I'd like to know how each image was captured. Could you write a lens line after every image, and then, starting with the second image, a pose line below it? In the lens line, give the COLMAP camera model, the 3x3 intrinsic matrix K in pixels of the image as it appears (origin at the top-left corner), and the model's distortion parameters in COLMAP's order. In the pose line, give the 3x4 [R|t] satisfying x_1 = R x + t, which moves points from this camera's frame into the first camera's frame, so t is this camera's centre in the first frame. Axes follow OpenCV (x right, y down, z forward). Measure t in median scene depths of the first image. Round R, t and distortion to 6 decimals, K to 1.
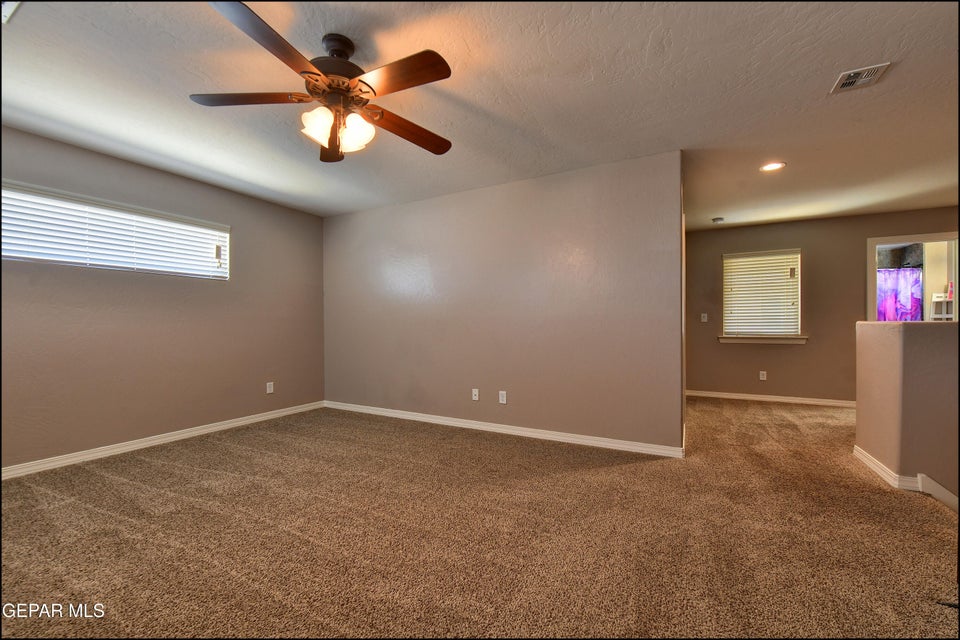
lens RADIAL K [[386.2, 0, 481.9], [0, 386.2, 321.6], [0, 0, 1]] dist [-0.007449, 0.000136]
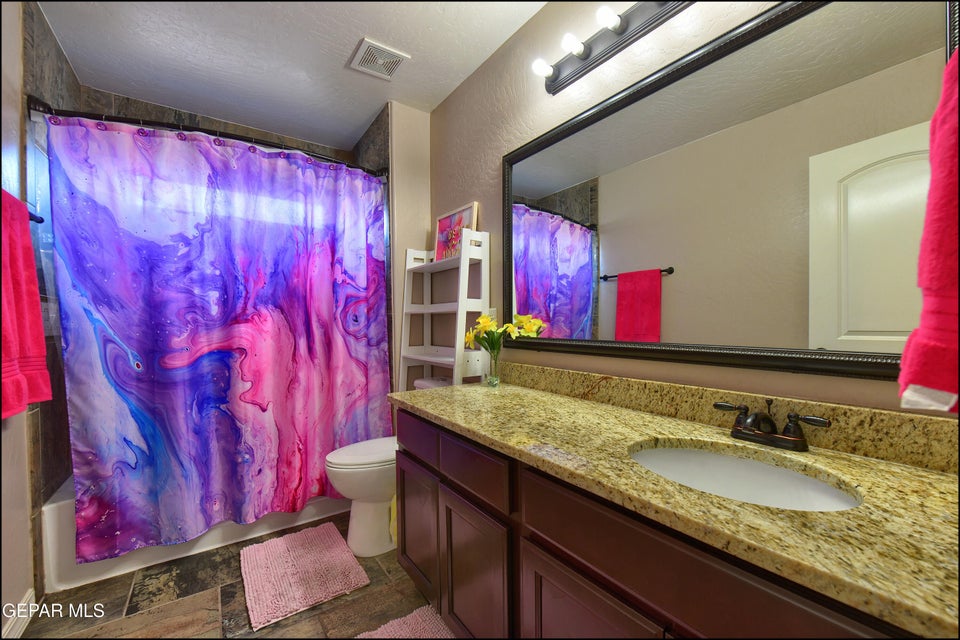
lens RADIAL K [[386.2, 0, 478.2], [0, 386.2, 318.9], [0, 0, 1]] dist [-0.007449, 0.000136]
pose [[0.469533, -0.008105, 0.882878, 0.853398], [0.017302, 0.999850, -0.000023, -0.002310], [-0.882745, 0.015287, 0.469603, 0.741212]]
